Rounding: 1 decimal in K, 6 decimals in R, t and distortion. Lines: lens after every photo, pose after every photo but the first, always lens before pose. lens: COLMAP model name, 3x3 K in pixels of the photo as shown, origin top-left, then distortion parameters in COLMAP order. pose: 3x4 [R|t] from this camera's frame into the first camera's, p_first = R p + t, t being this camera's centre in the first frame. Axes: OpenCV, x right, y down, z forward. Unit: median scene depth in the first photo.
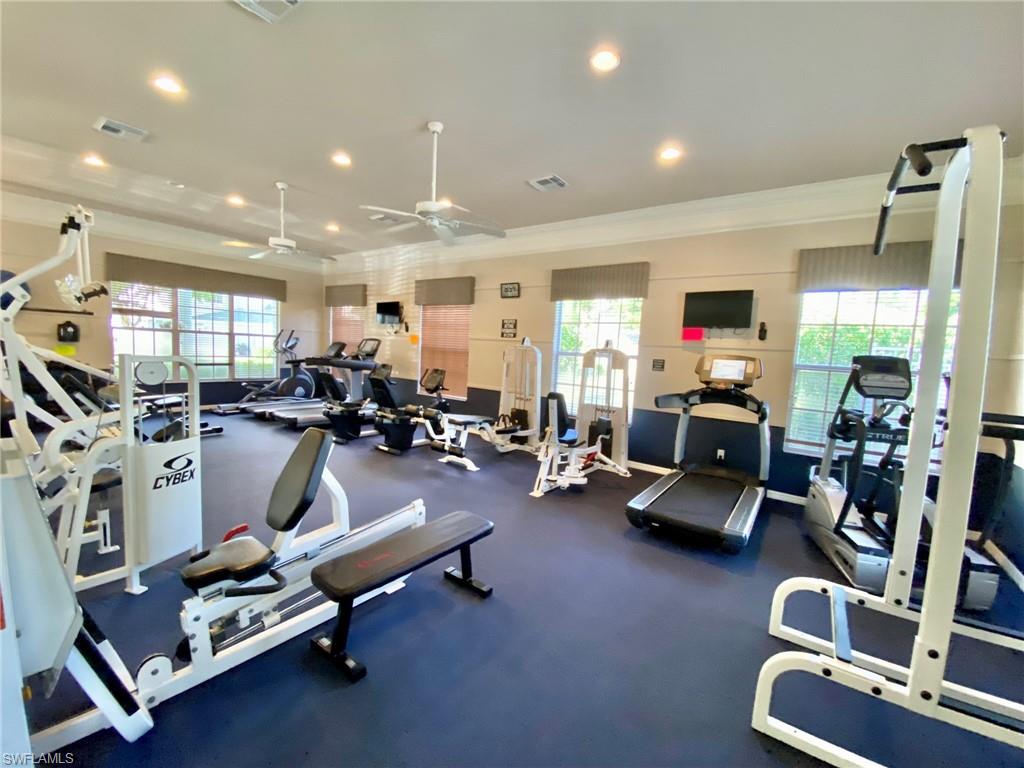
lens RADIAL K [[420.8, 0, 509.9], [0, 420.8, 385.7], [0, 0, 1]] dist [0.006627, -0.003996]
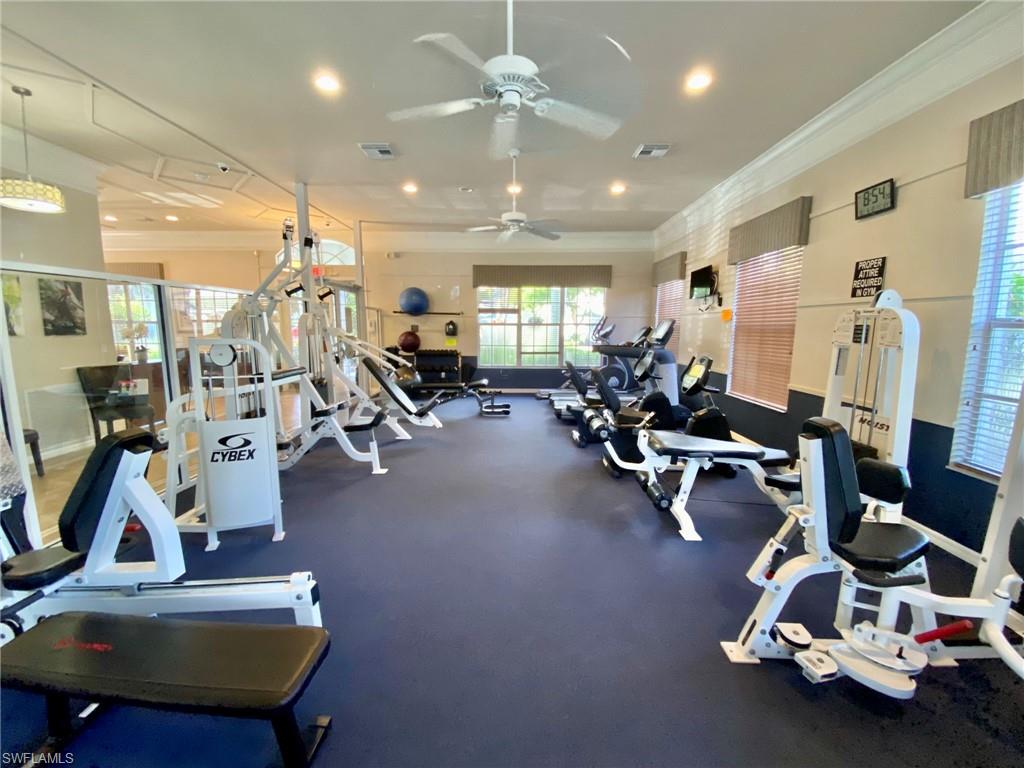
lens RADIAL K [[420.8, 0, 511.1], [0, 420.8, 385.7], [0, 0, 1]] dist [0.006627, -0.003996]
pose [[0.575109, 0.061139, -0.815789, 0.172528], [-0.044634, 0.998063, 0.043333, -0.011324], [0.816858, 0.011491, 0.576724, 0.370586]]
